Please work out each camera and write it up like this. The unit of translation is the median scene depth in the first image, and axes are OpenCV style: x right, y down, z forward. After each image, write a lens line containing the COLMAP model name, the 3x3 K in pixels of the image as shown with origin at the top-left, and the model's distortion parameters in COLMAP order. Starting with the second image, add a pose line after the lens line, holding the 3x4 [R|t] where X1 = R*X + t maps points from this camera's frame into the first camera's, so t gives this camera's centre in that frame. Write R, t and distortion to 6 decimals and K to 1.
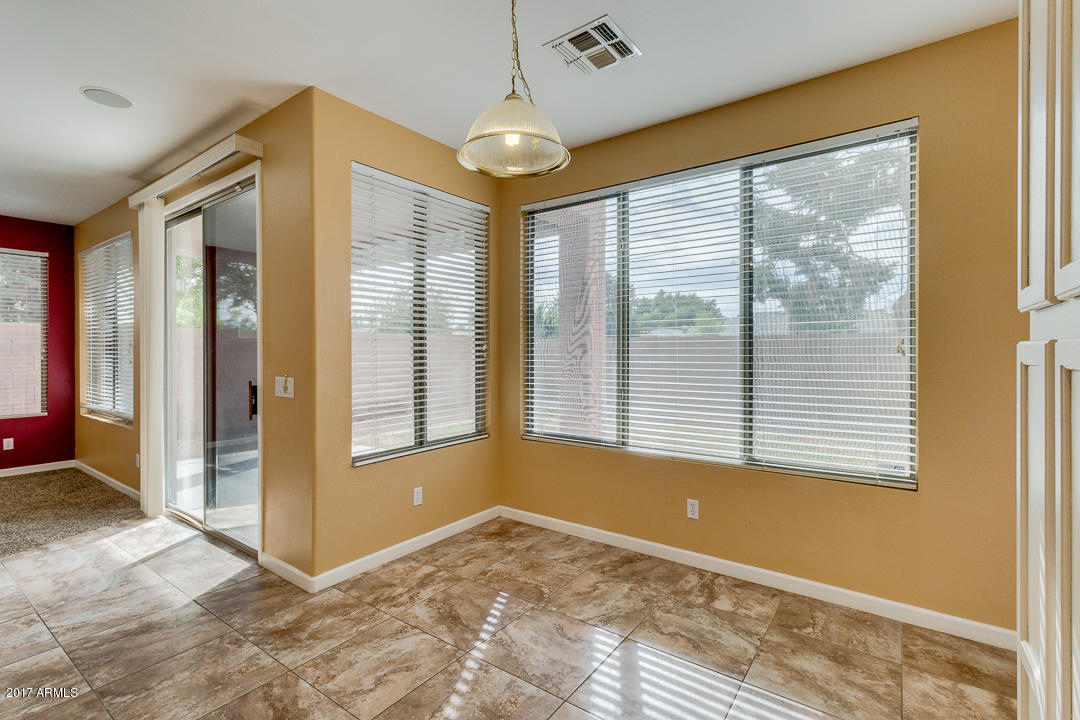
lens RADIAL K [[495.3, 0, 539.6], [0, 495.3, 353.9], [0, 0, 1]] dist [0.004762, 0.000246]
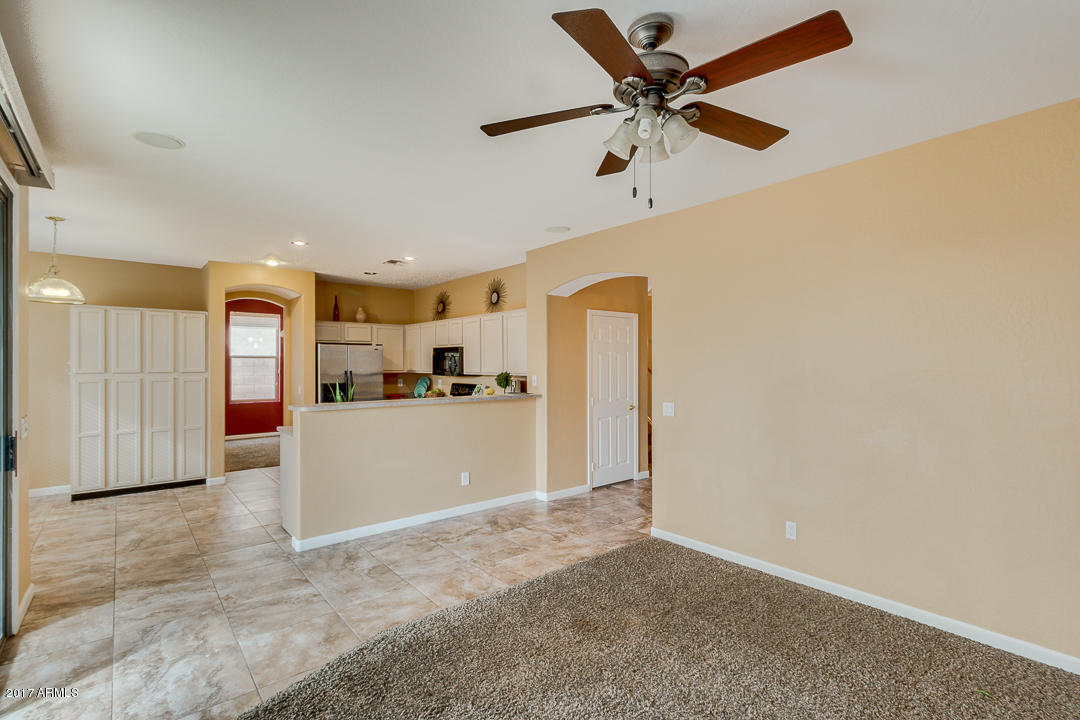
lens RADIAL K [[502.0, 0, 543.2], [0, 502.0, 362.7], [0, 0, 1]] dist [0.004176, 0.000681]
pose [[-0.971011, 0.005010, 0.238982, -1.947148], [0.005513, 0.999984, 0.001434, -0.068421], [-0.238971, 0.002710, -0.971023, 1.890057]]
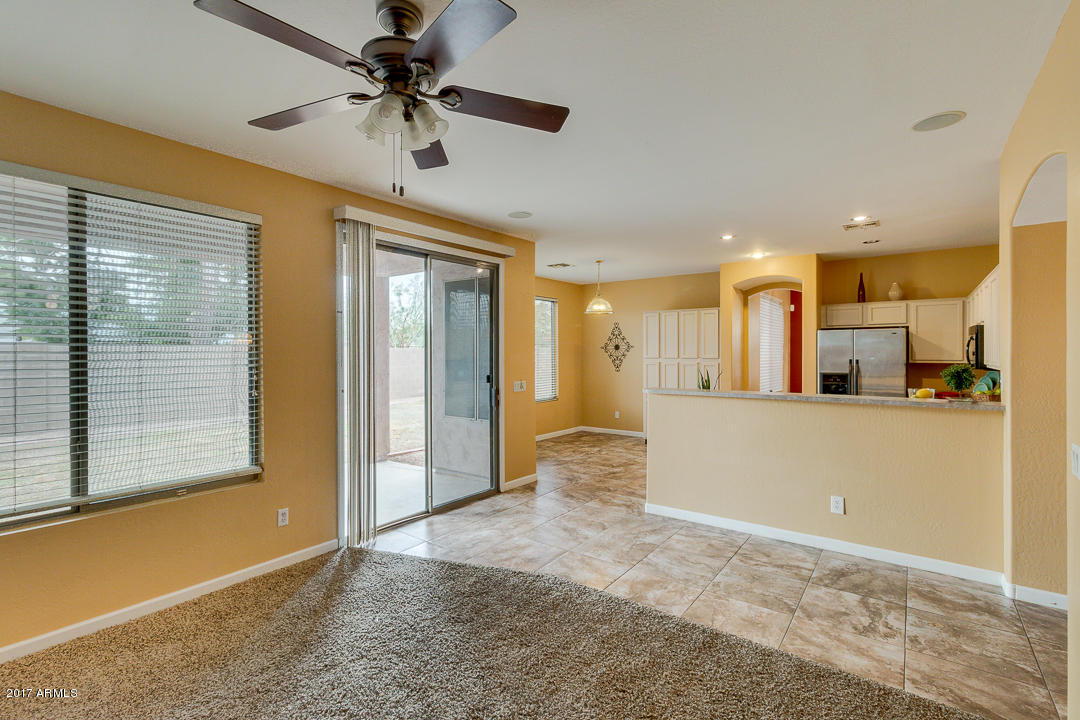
lens RADIAL K [[497.5, 0, 536.3], [0, 497.5, 354.6], [0, 0, 1]] dist [0.000334, 0.000053]
pose [[0.019356, -0.002662, 0.999809, -2.614713], [0.006242, 0.999977, 0.002542, -0.064448], [-0.999793, 0.006191, 0.019373, 0.967178]]
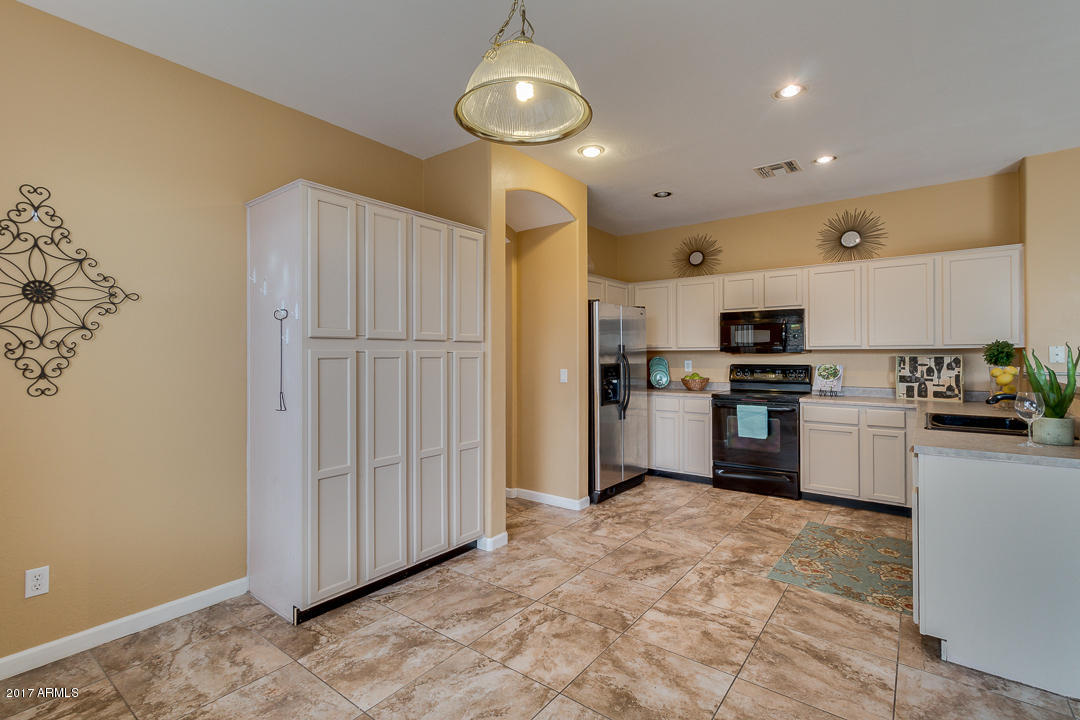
lens RADIAL K [[495.3, 0, 539.6], [0, 495.3, 353.9], [0, 0, 1]] dist [0.004762, 0.000246]
pose [[-0.999576, 0.005339, 0.028608, -0.080716], [0.005404, 0.999983, 0.002218, -0.002502], [-0.028595, 0.002371, -0.999588, 1.252295]]
